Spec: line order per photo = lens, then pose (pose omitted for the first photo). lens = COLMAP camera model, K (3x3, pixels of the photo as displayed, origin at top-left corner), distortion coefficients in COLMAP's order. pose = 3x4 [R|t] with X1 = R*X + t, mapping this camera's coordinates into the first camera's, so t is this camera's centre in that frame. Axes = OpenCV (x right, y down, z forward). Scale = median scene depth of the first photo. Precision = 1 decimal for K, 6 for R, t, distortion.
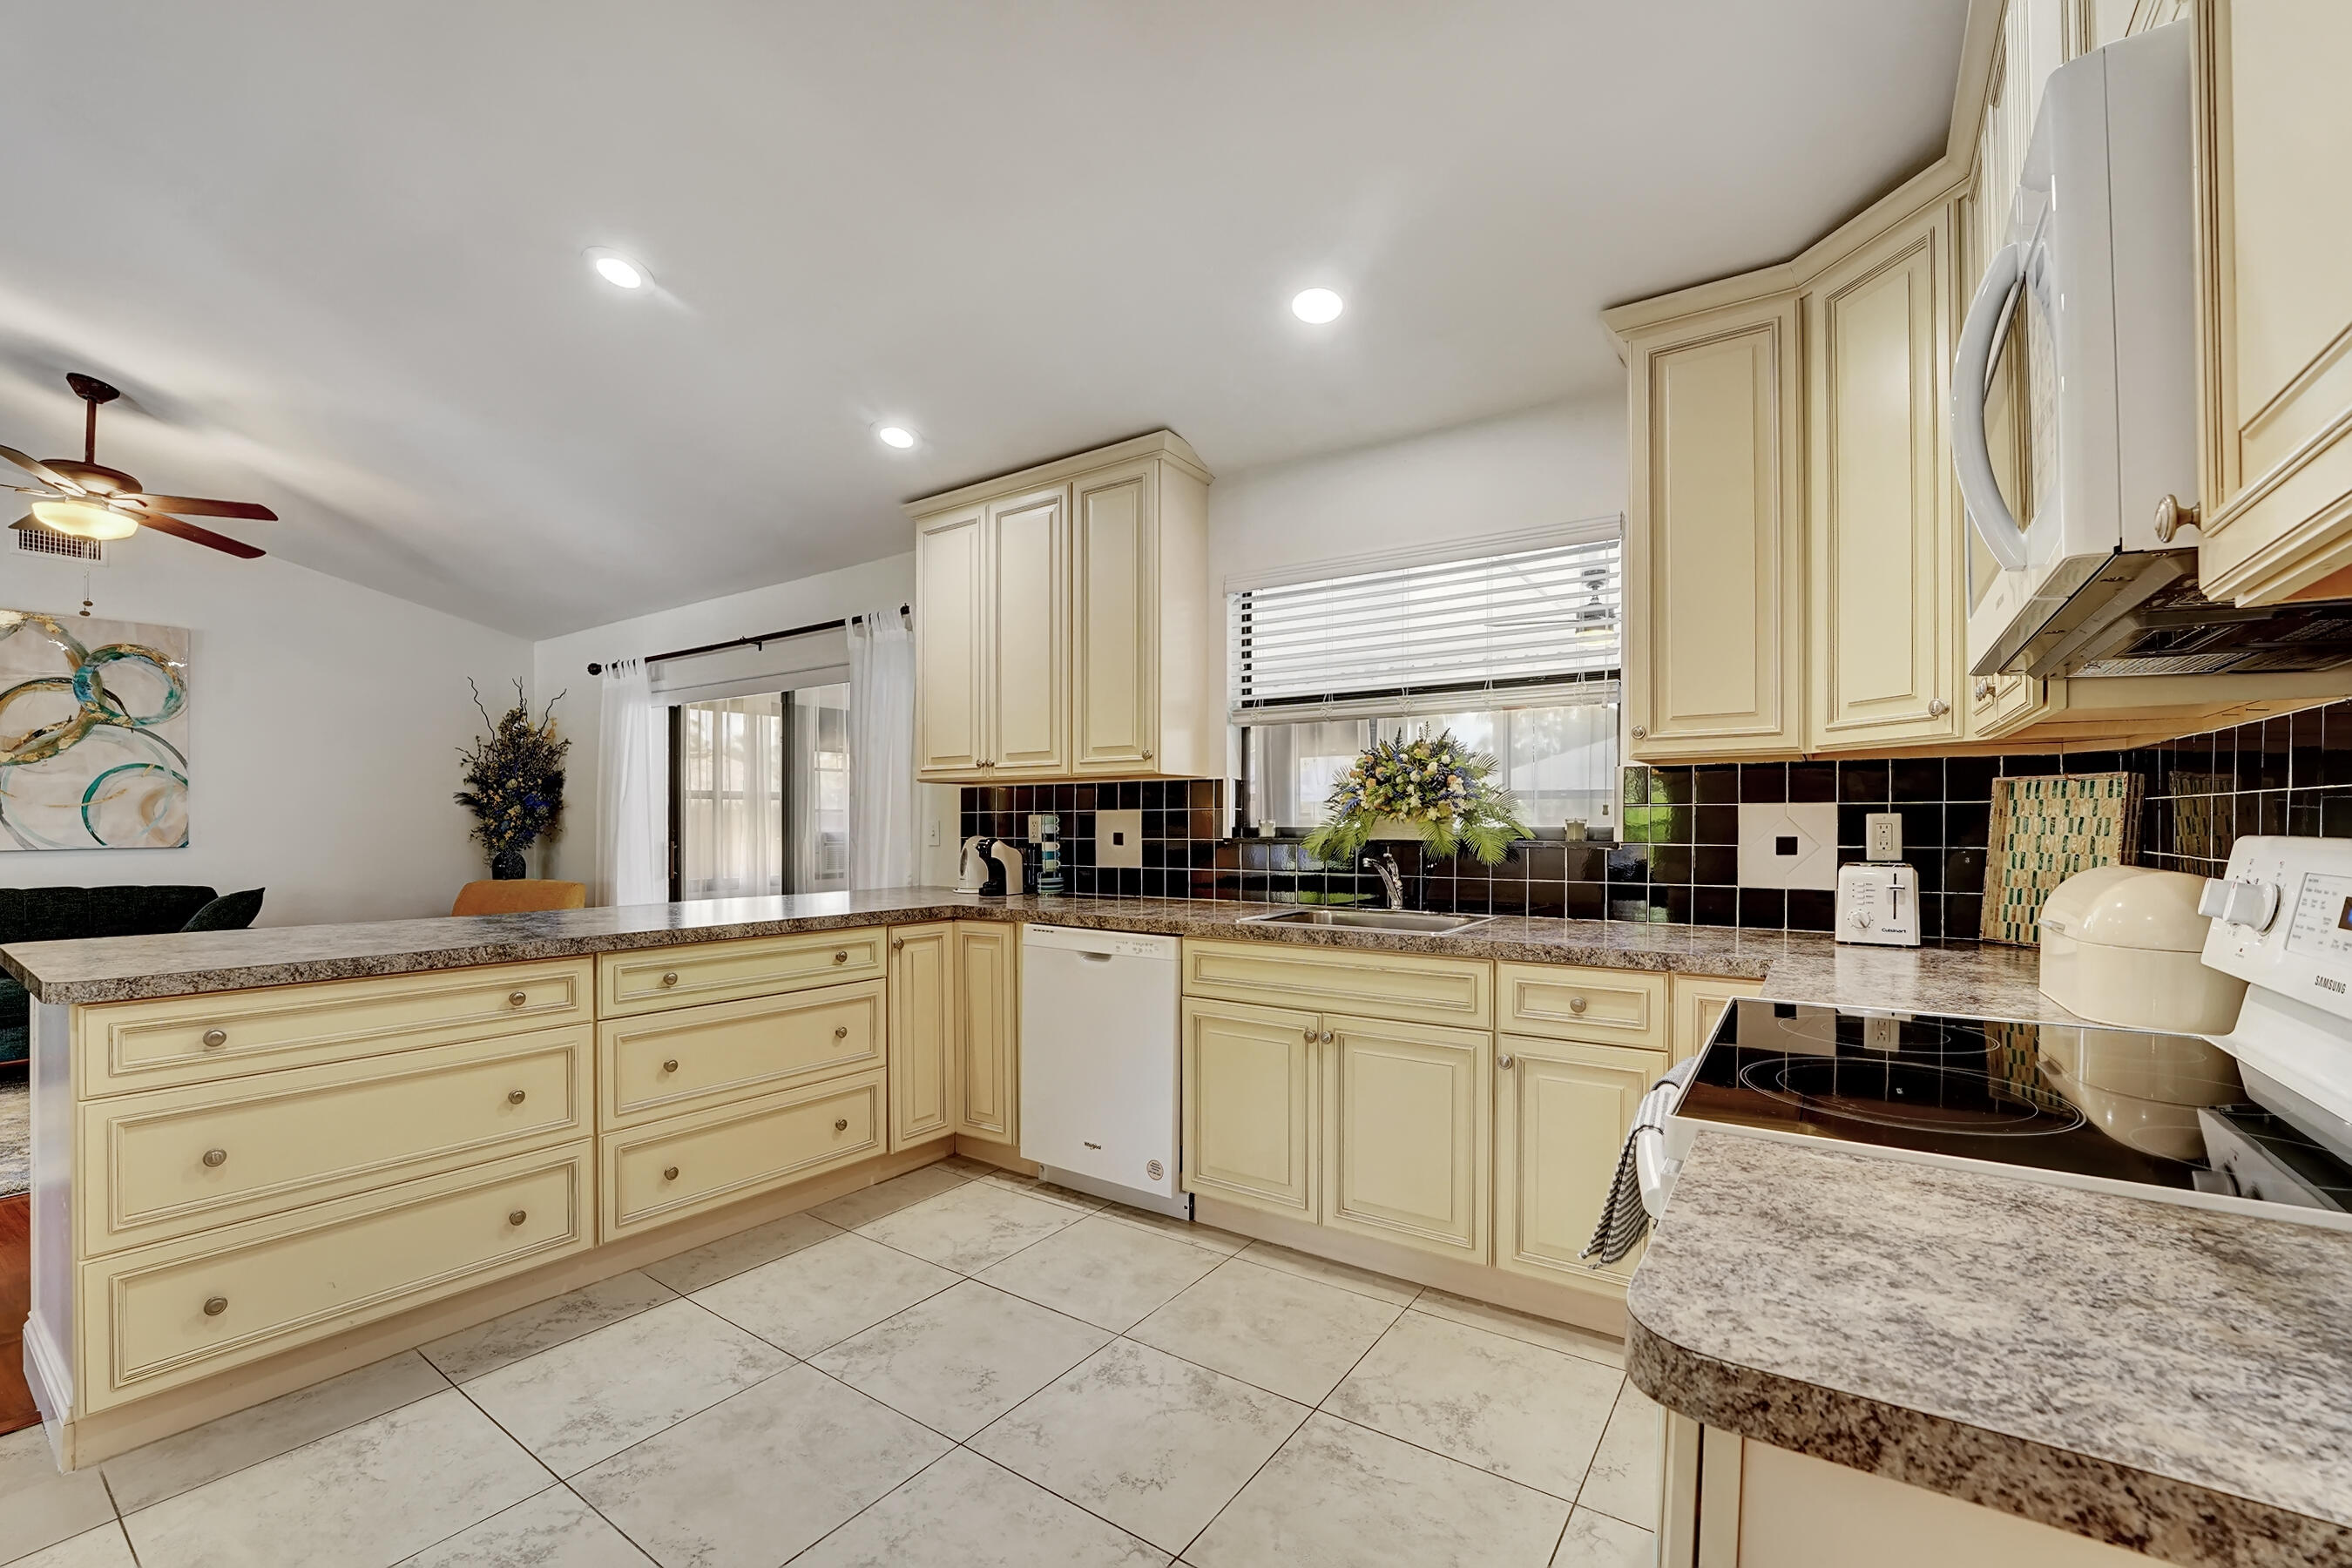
lens RADIAL K [[967.3, 0, 1151.1], [0, 967.3, 815.3], [0, 0, 1]] dist [-0.006656, -0.000742]
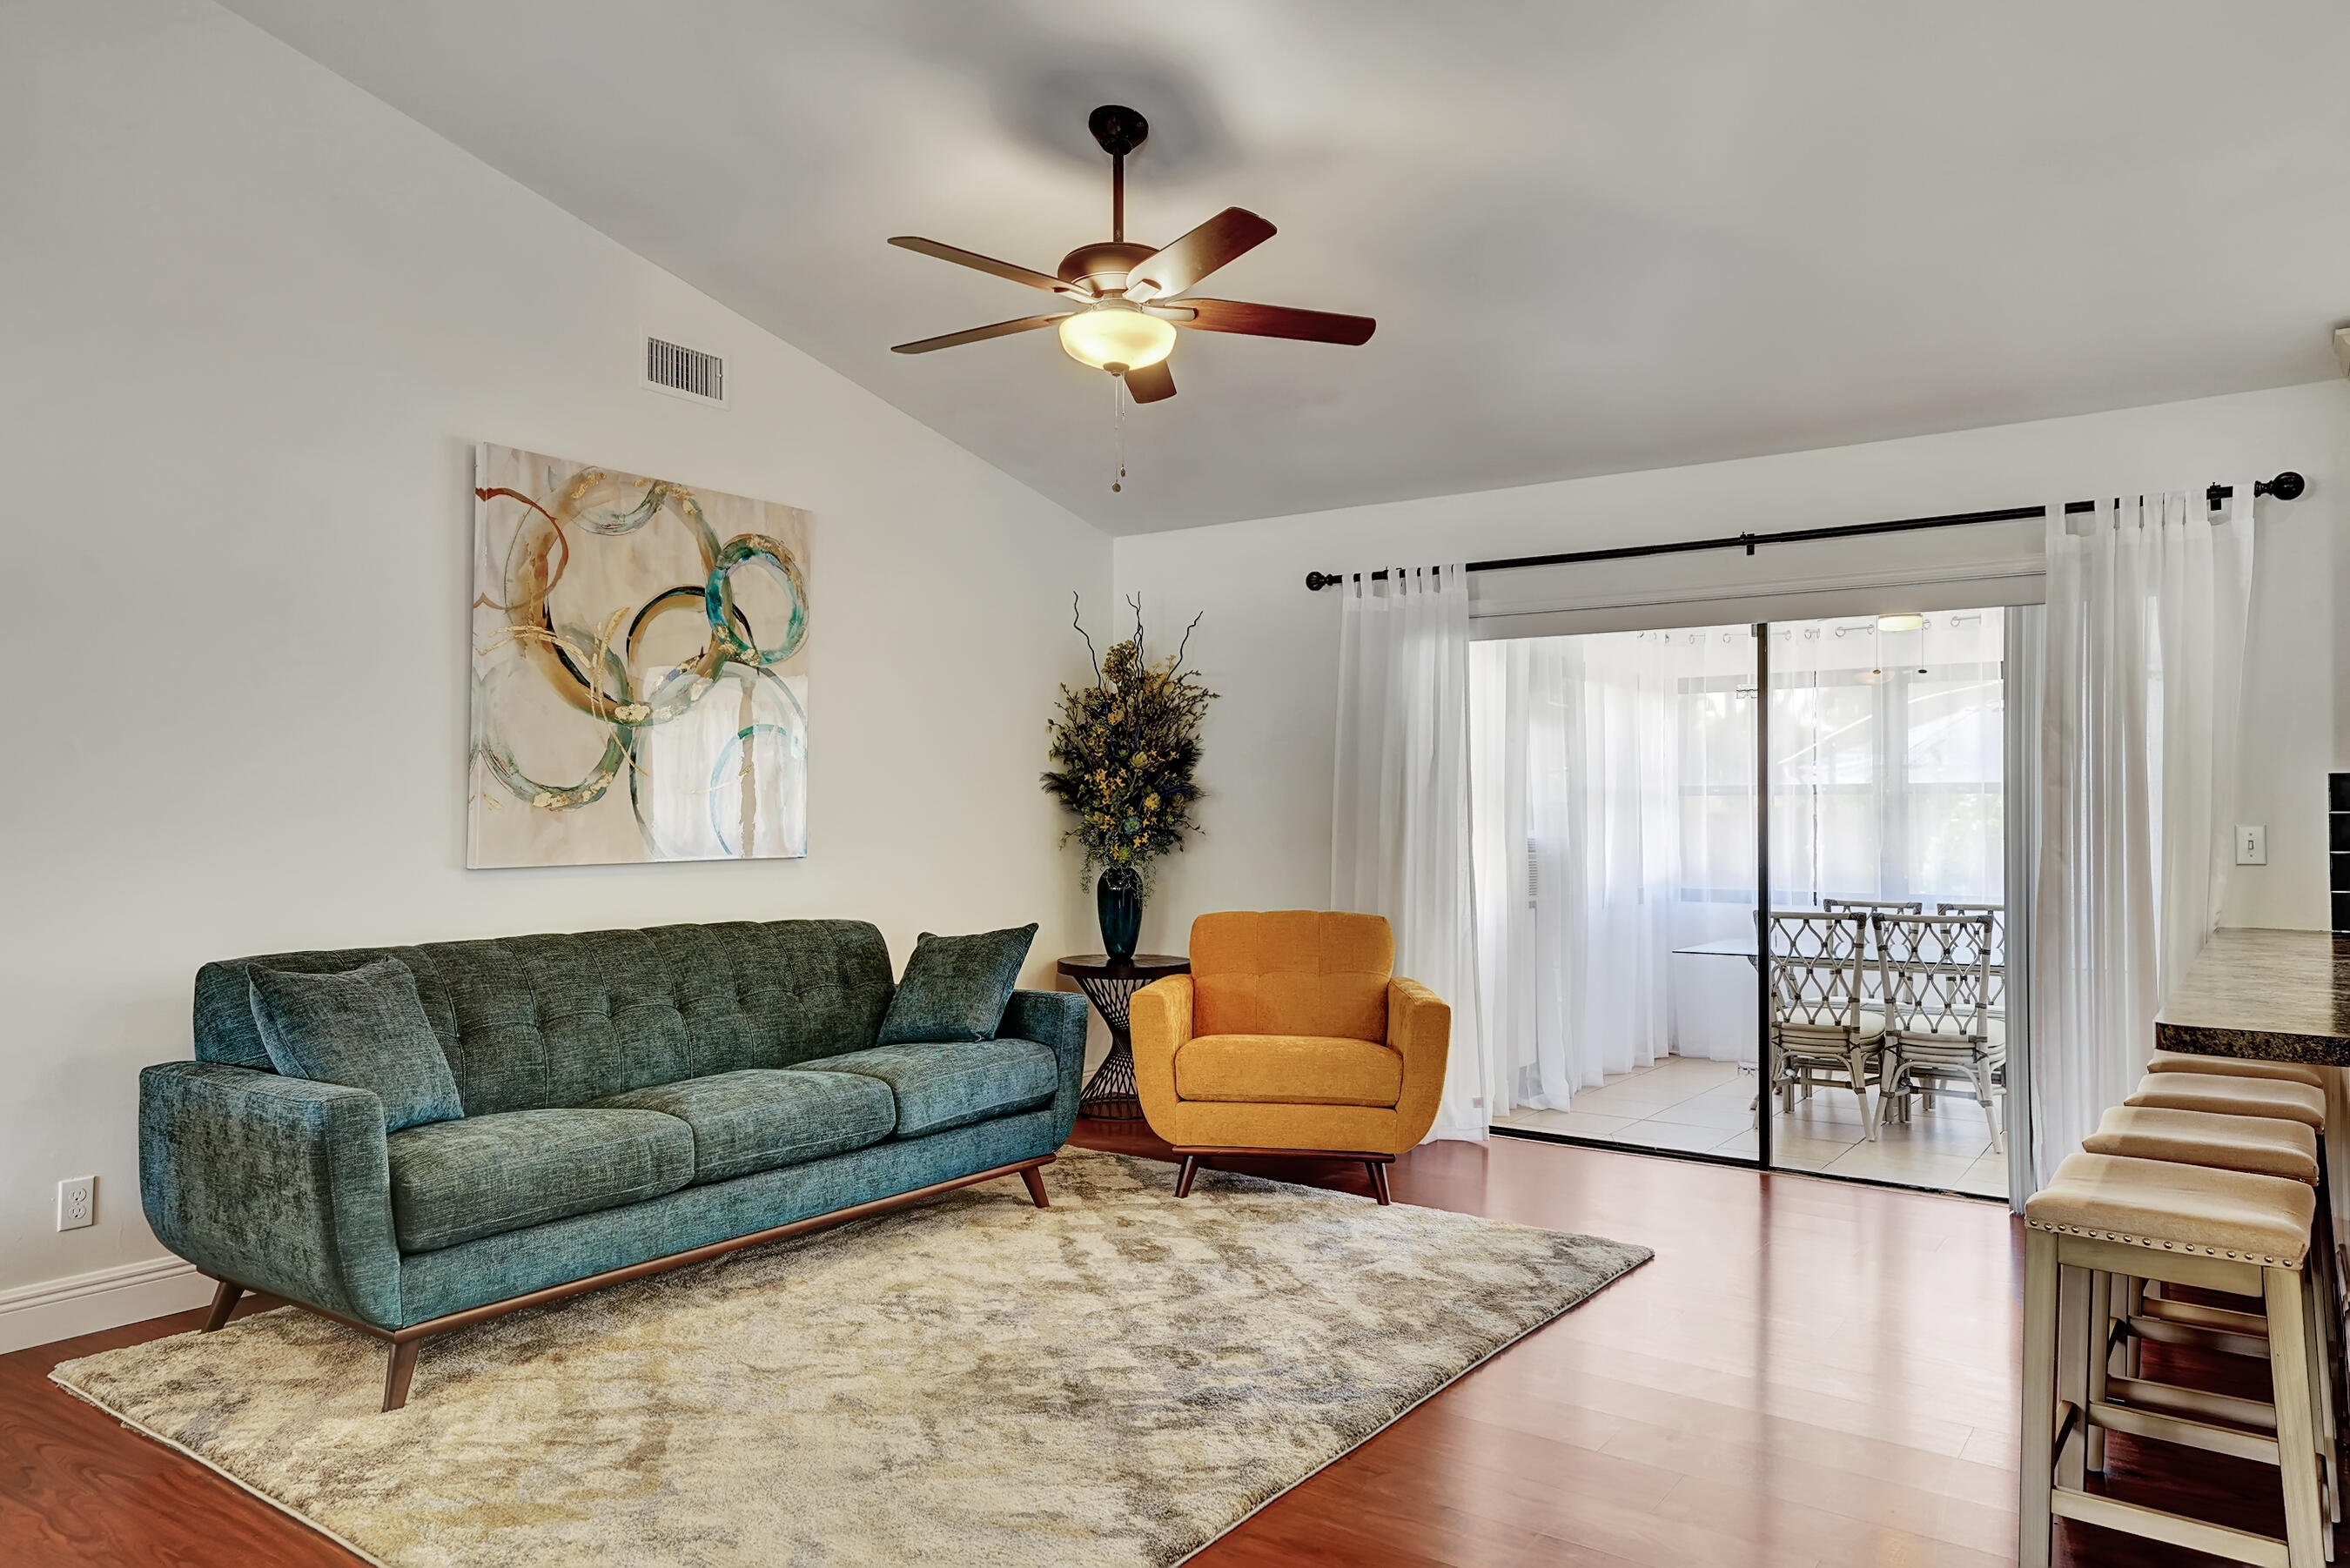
lens RADIAL K [[1478.2, 0, 1184.3], [0, 1478.2, 796.2], [0, 0, 1]] dist [0.018301, 0.000991]
pose [[0.999945, 0.010121, -0.002761, -0.776529], [-0.010141, 0.999923, -0.007152, -0.002322], [0.002688, 0.007179, 0.999971, 0.027994]]
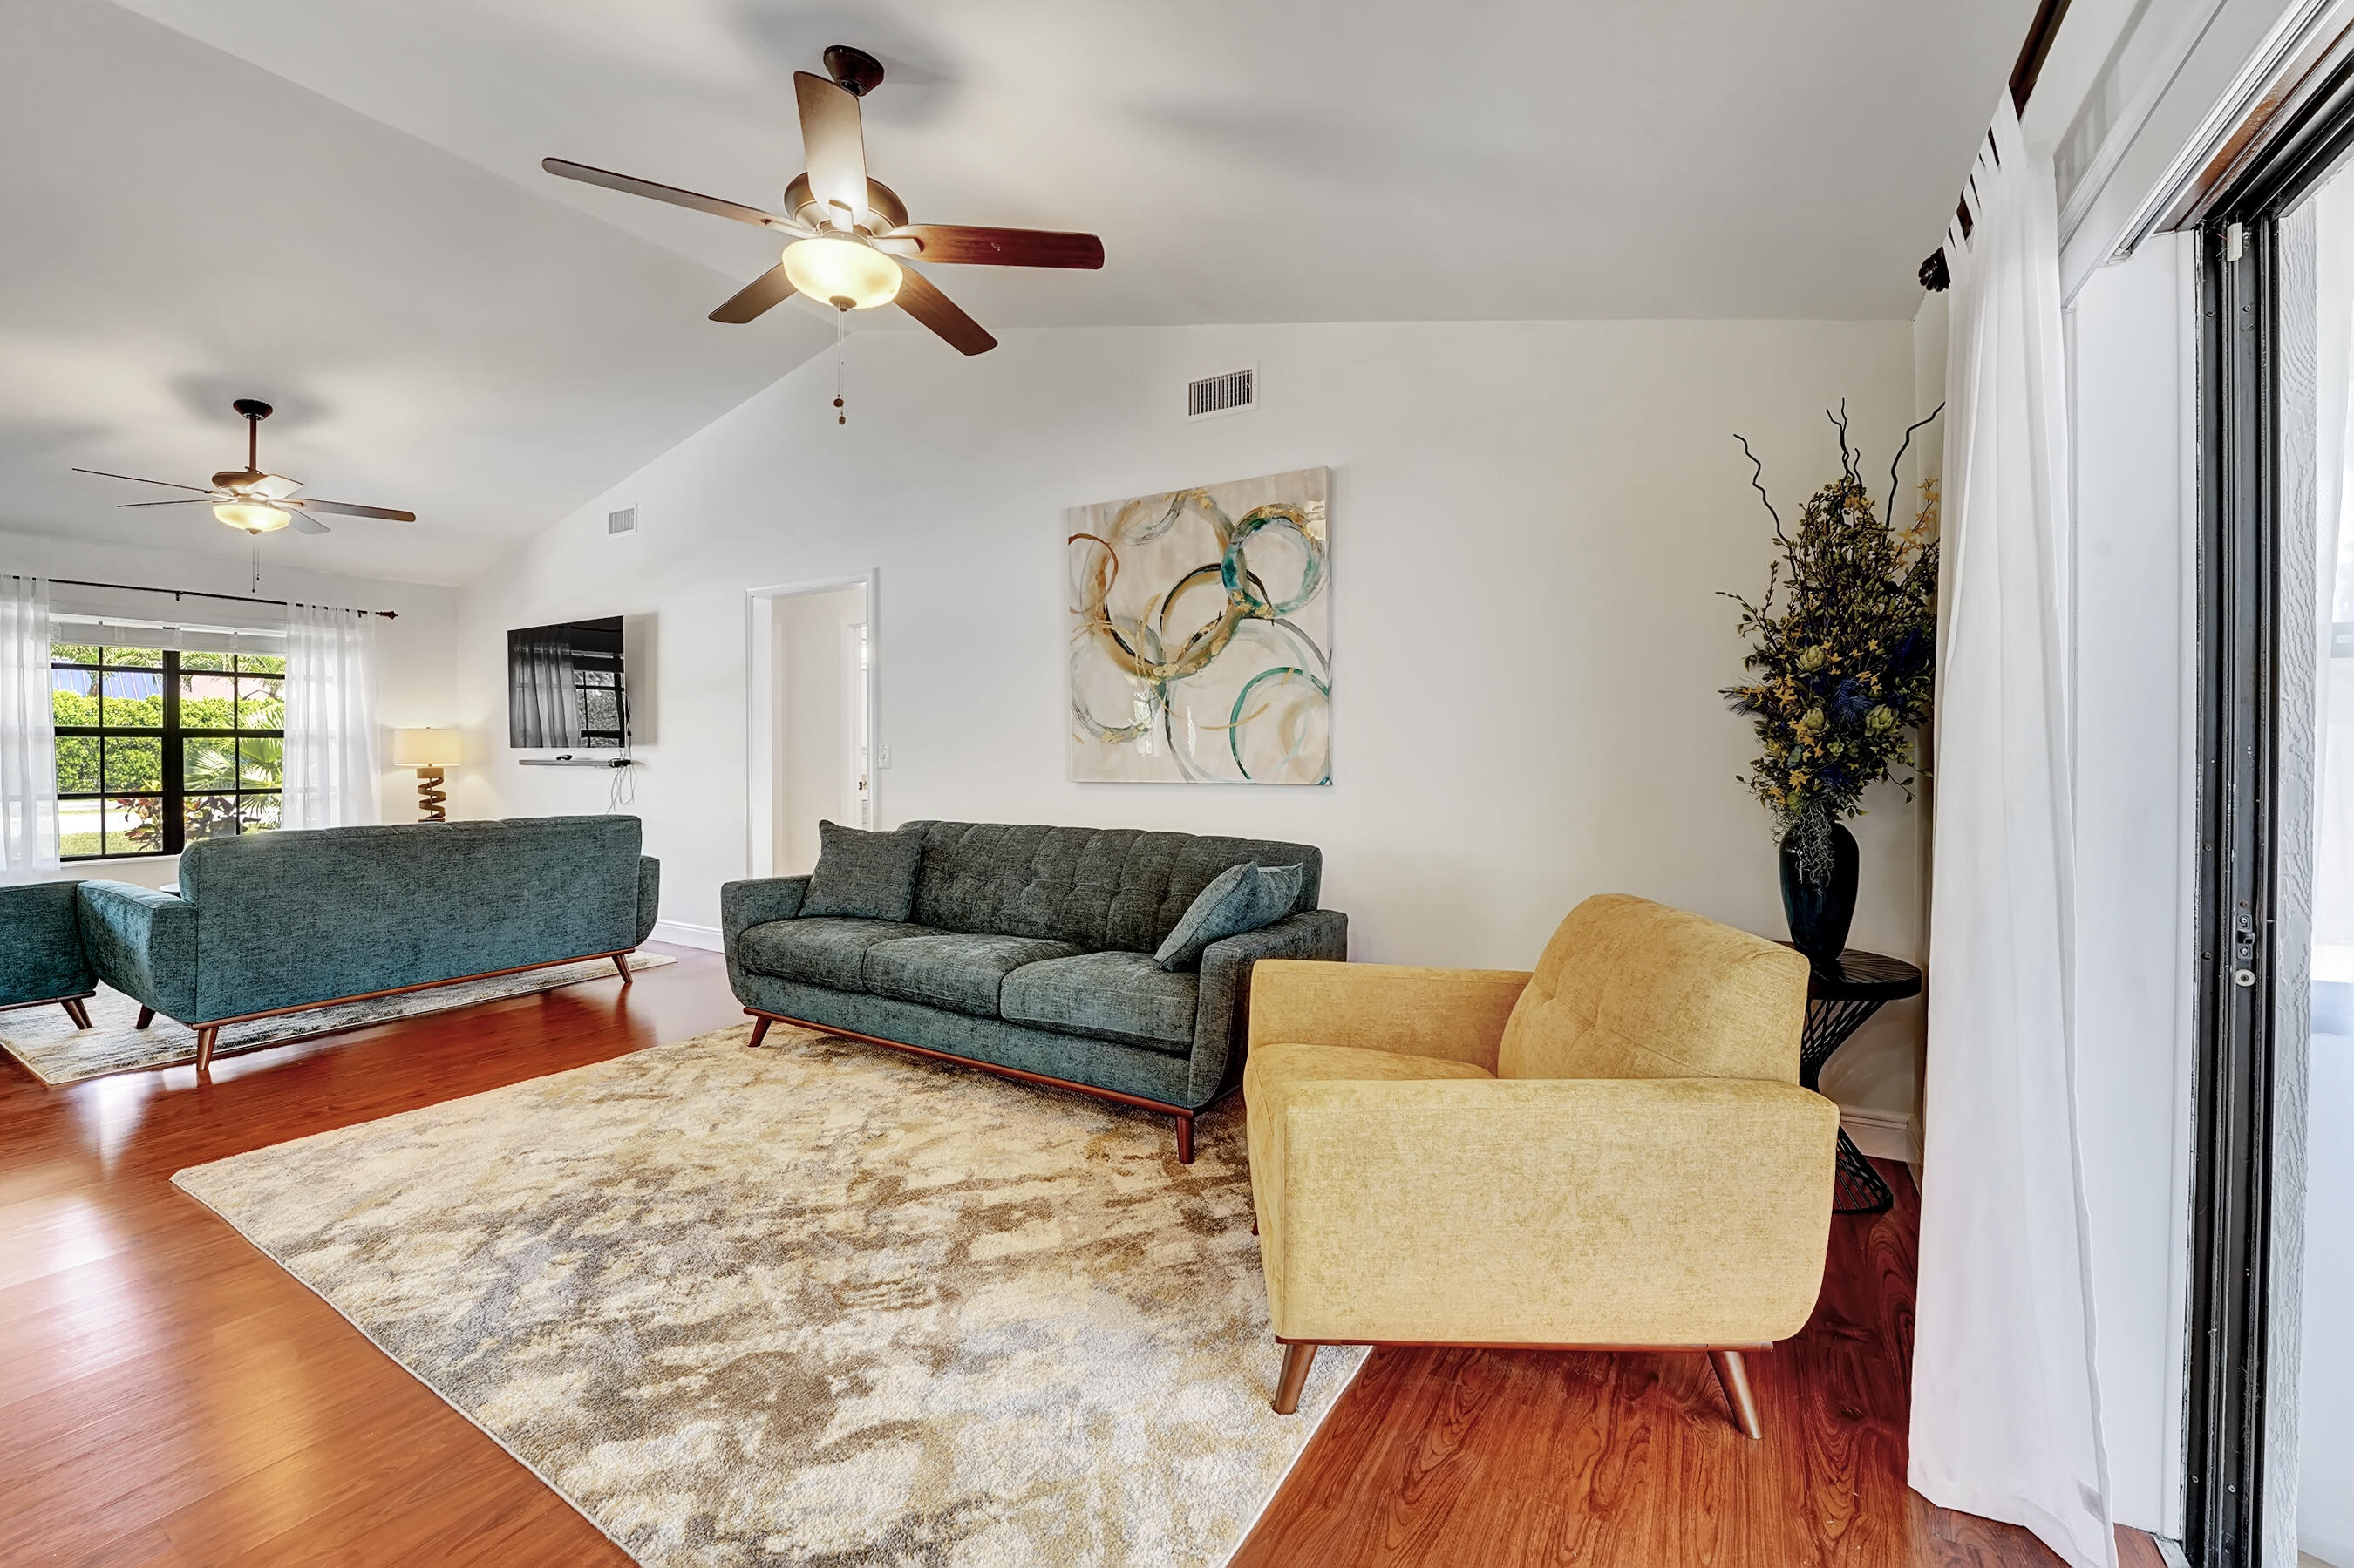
lens RADIAL K [[967.9, 0, 1129.2], [0, 967.9, 756.2], [0, 0, 1]] dist [-0.006656, -0.000742]
pose [[0.069269, 0.010076, -0.997547, -0.332012], [0.003142, 0.999942, 0.010319, 0.005461], [0.997593, -0.003849, 0.069233, 0.836476]]
